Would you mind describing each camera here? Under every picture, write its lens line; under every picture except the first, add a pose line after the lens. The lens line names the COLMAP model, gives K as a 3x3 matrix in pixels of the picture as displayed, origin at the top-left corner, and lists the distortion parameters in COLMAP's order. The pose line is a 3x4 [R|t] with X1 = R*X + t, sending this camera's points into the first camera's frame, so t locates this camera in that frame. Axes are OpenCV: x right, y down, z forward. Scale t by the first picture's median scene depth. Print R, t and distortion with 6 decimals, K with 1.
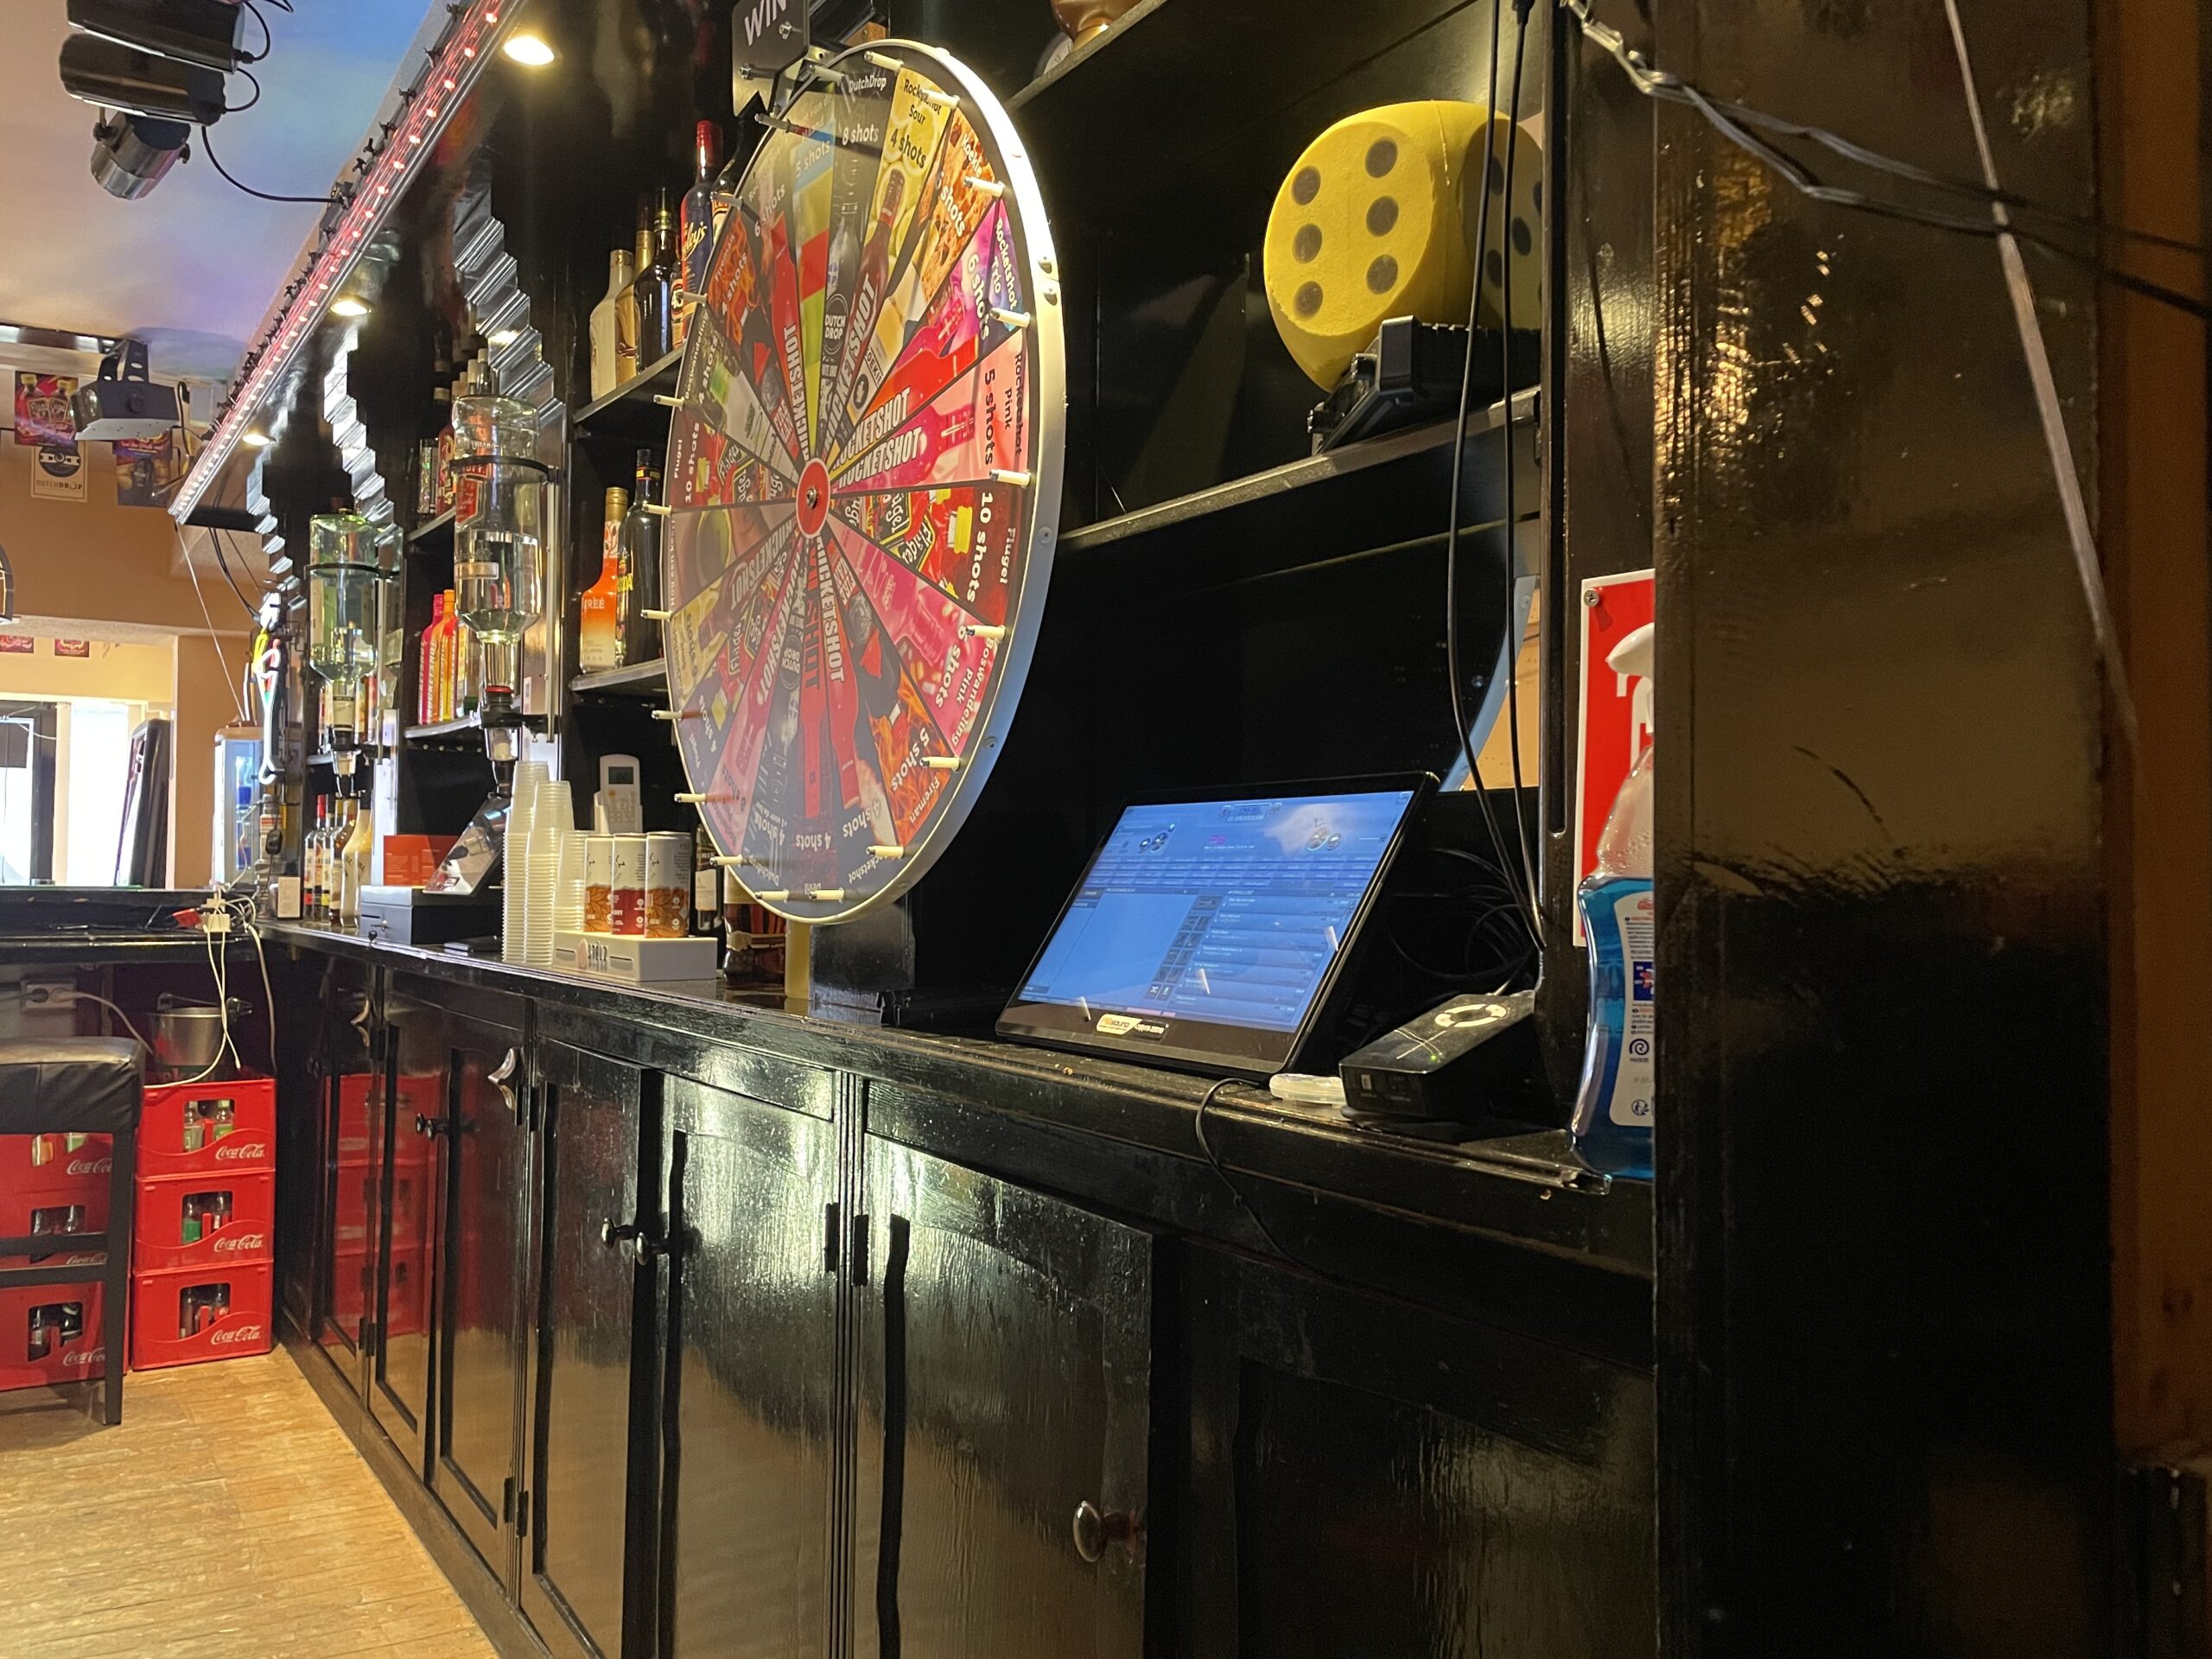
lens RADIAL K [[1681.0, 0, 1108.0], [0, 1681.0, 810.5], [0, 0, 1]] dist [0.085891, -0.111676]
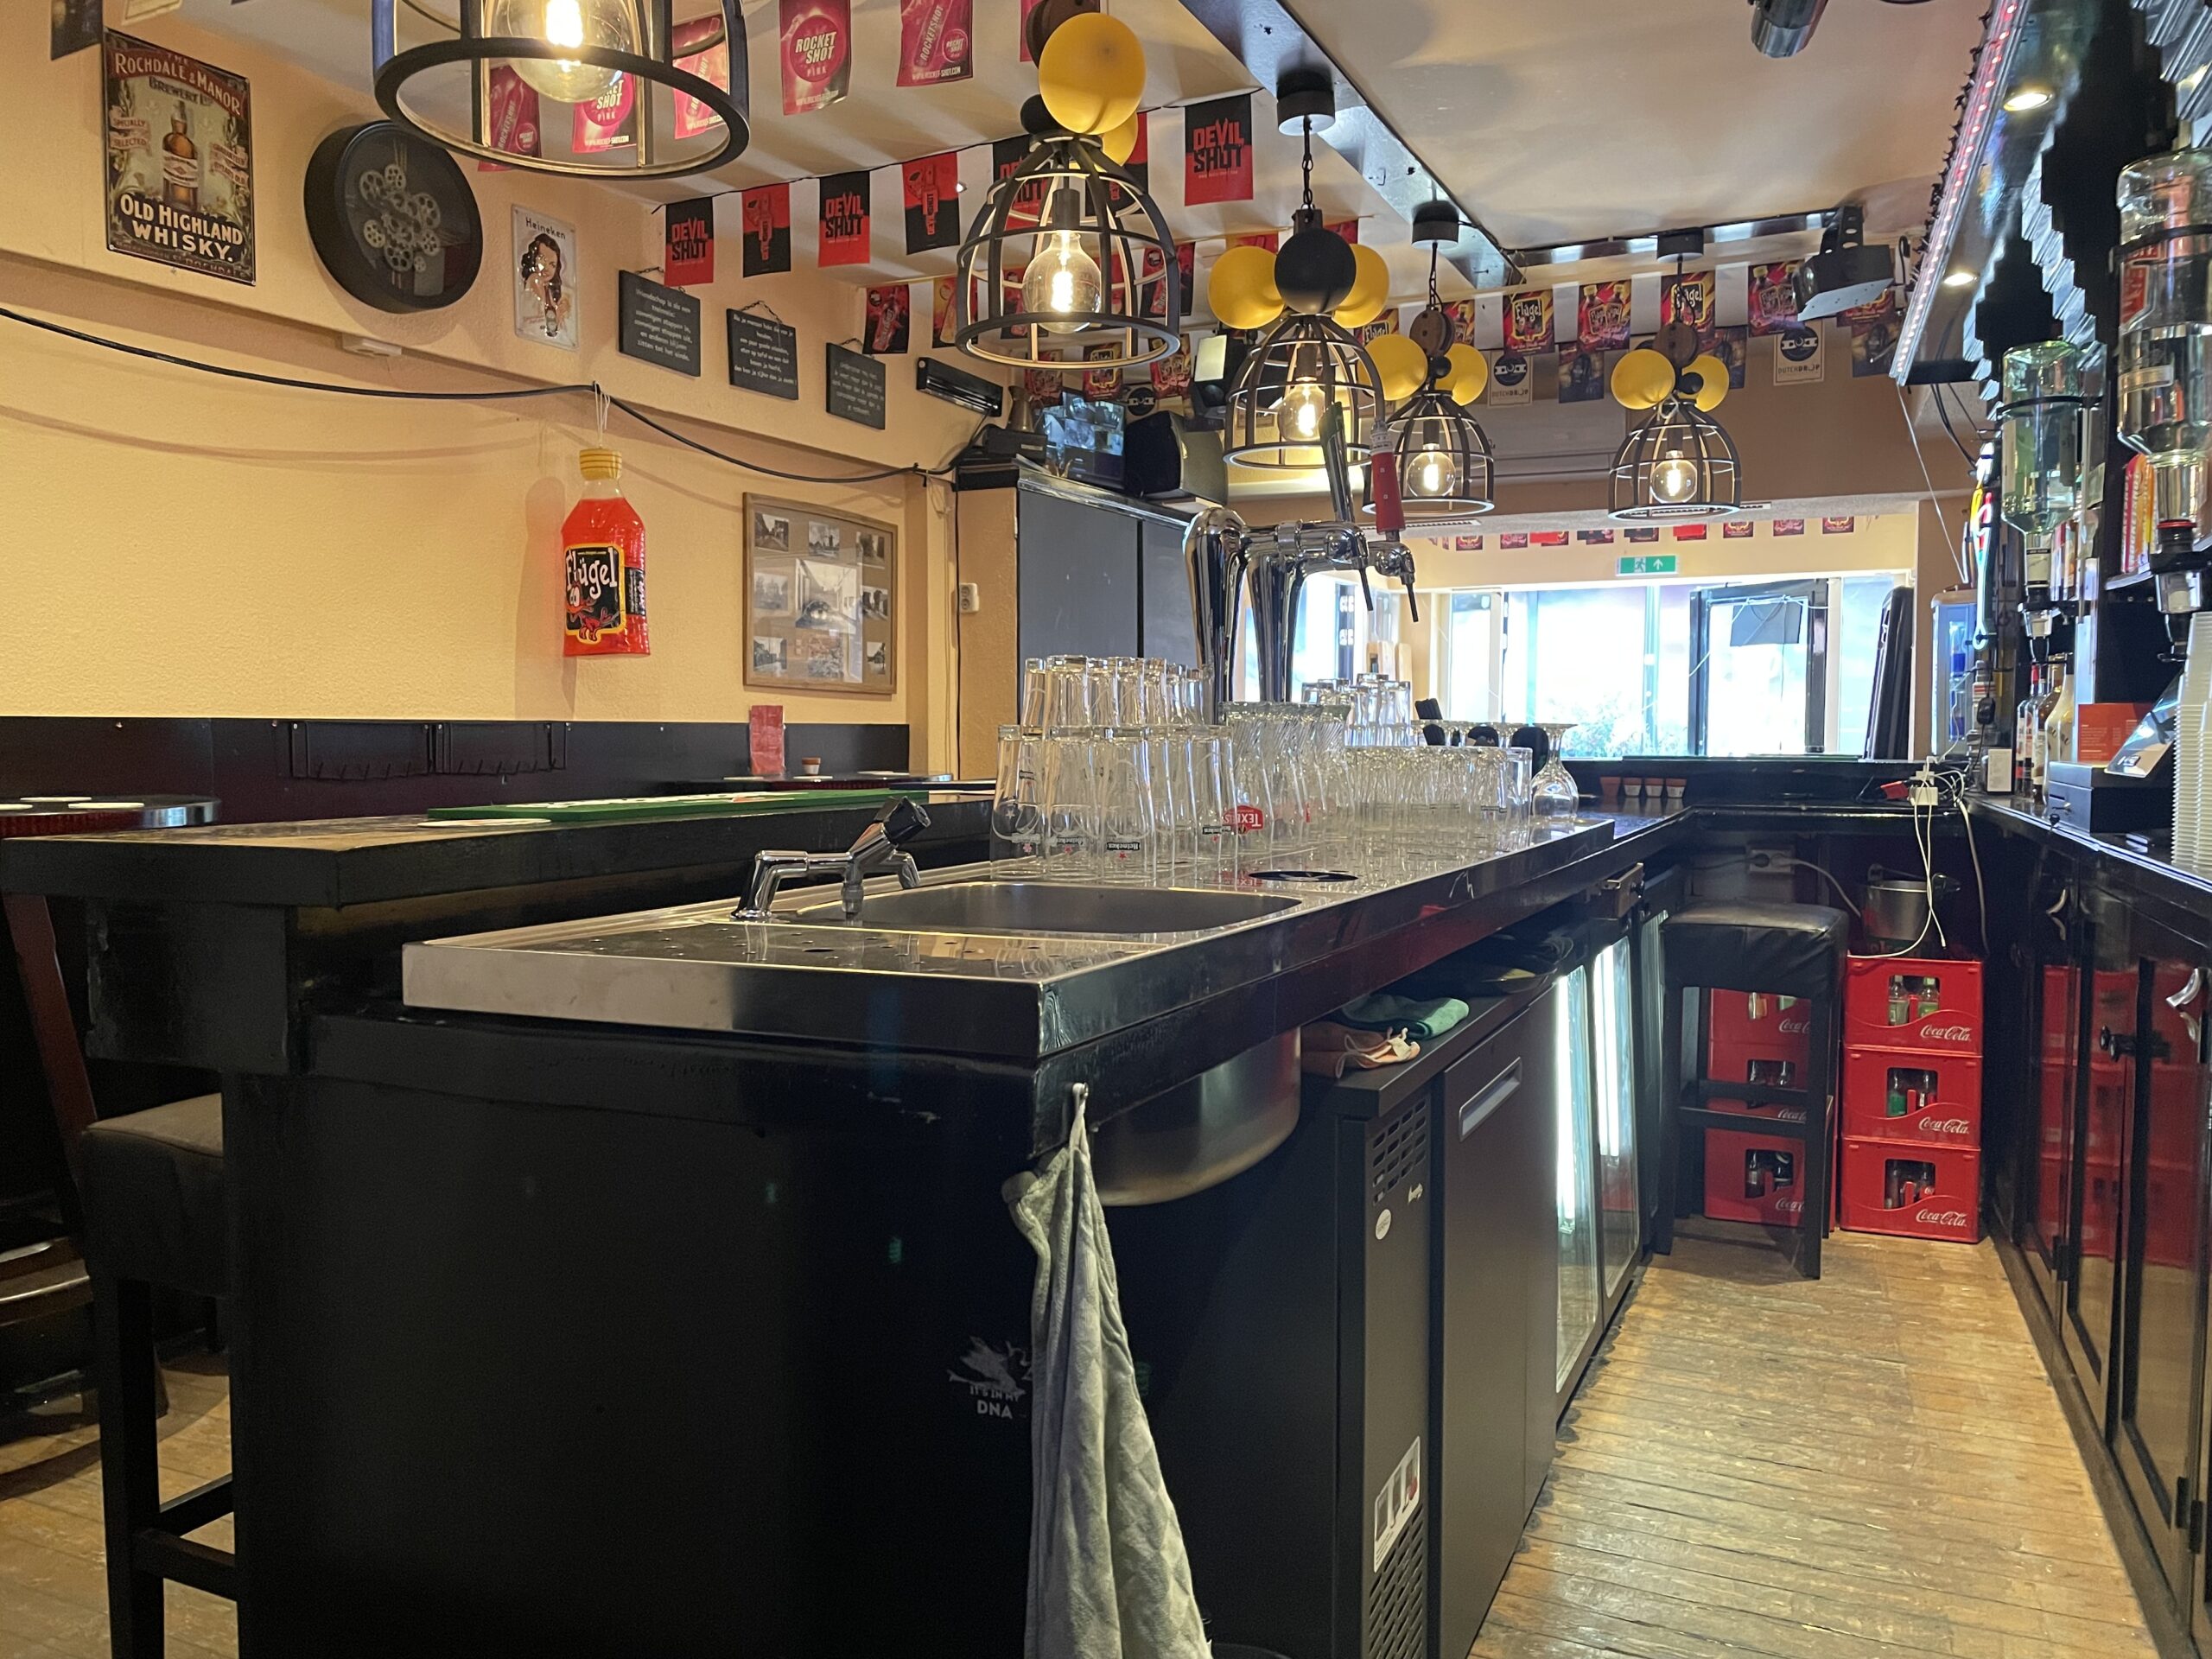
lens RADIAL K [[1670.2, 0, 1095.3], [0, 1670.2, 823.9], [0, 0, 1]] dist [0.082396, -0.105875]
pose [[0.555890, 0.036621, -0.830449, 0.020130], [0.037729, 0.996888, 0.069216, -0.003442], [0.830399, -0.069809, 0.552778, 0.085941]]
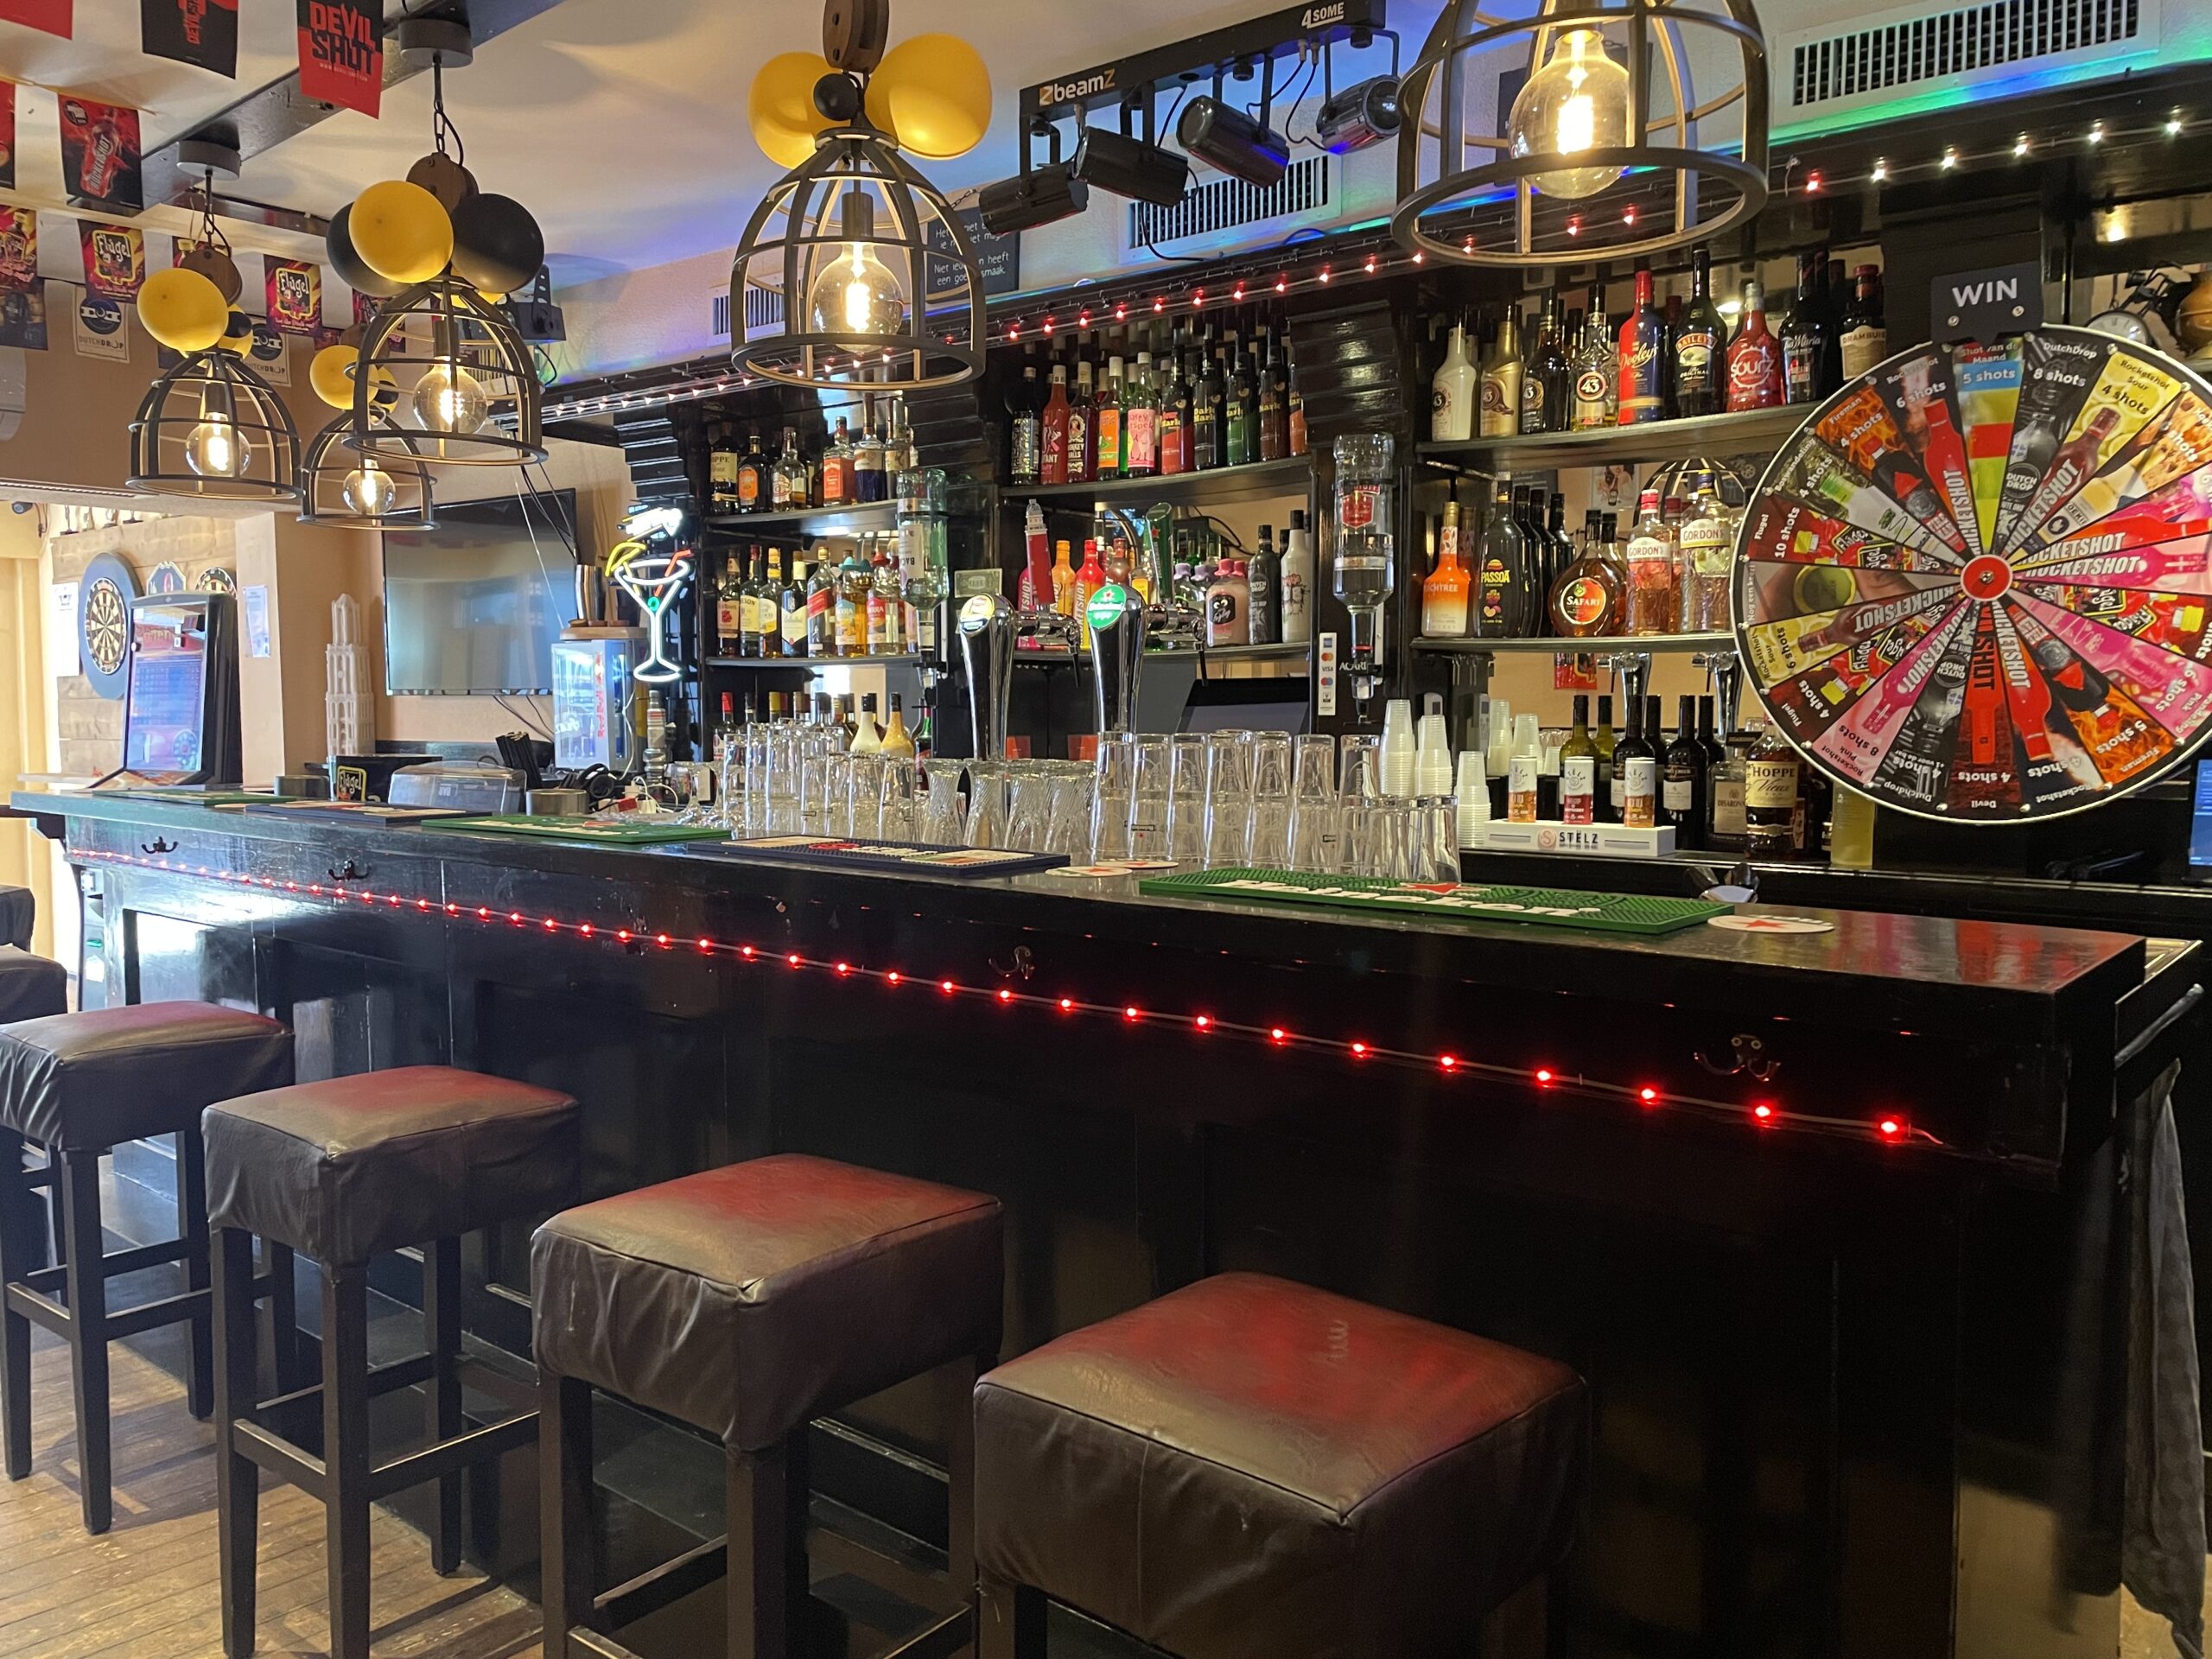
lens RADIAL K [[1681.0, 0, 1108.0], [0, 1681.0, 810.5], [0, 0, 1]] dist [0.085891, -0.111676]
pose [[0.942281, -0.032248, 0.333265, -0.626184], [-0.002086, 0.994767, 0.102153, -0.048646], [-0.334815, -0.096951, 0.937283, -0.137984]]
